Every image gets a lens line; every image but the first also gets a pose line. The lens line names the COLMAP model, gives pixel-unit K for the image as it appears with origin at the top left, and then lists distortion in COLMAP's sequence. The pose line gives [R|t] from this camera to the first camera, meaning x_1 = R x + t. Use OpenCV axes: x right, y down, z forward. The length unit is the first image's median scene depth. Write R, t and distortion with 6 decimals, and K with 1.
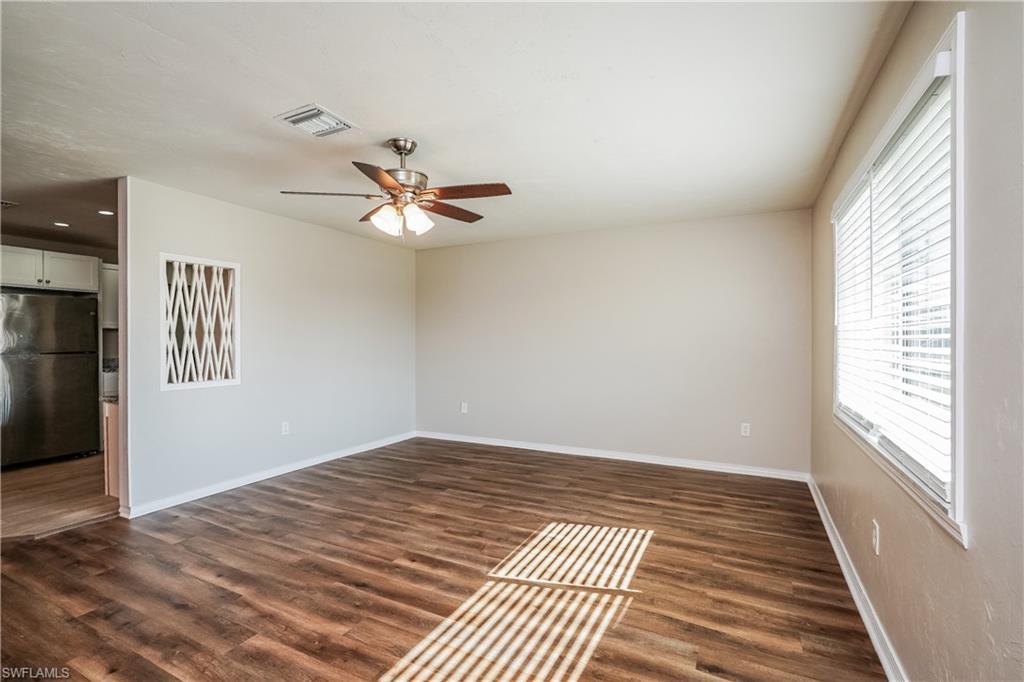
lens RADIAL K [[472.4, 0, 509.8], [0, 472.4, 340.3], [0, 0, 1]] dist [-0.003522, 0.000031]
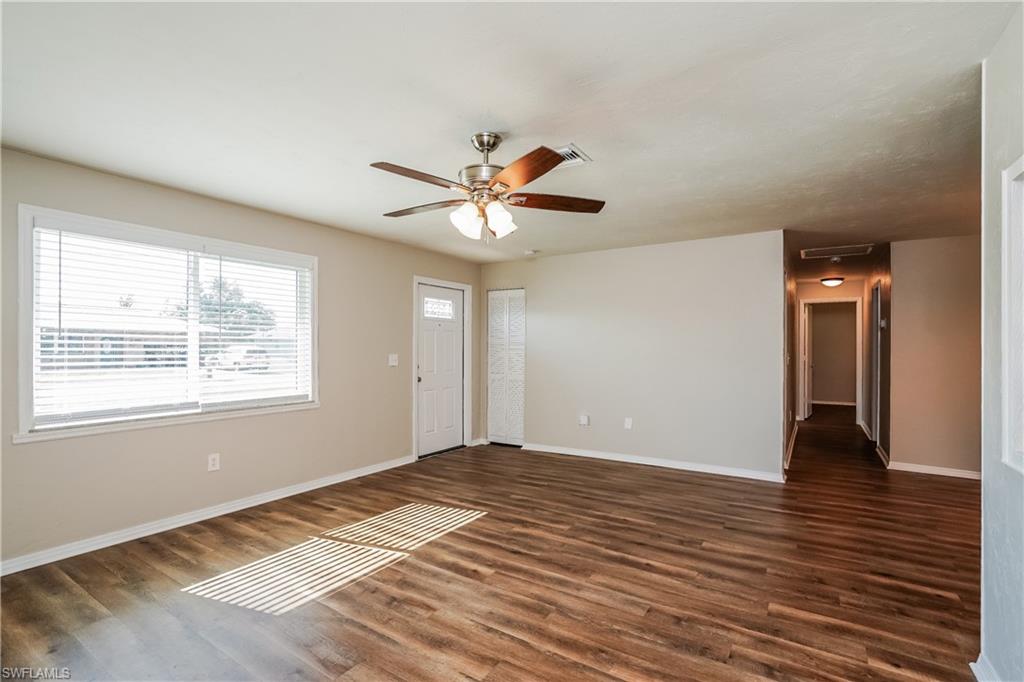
lens RADIAL K [[472.4, 0, 512.7], [0, 472.4, 346.9], [0, 0, 1]] dist [-0.003522, 0.000031]
pose [[-0.995049, 0.003415, 0.099325, -0.405080], [0.003254, 0.999993, -0.001785, -0.006877], [-0.099330, -0.001453, -0.995053, 2.091055]]
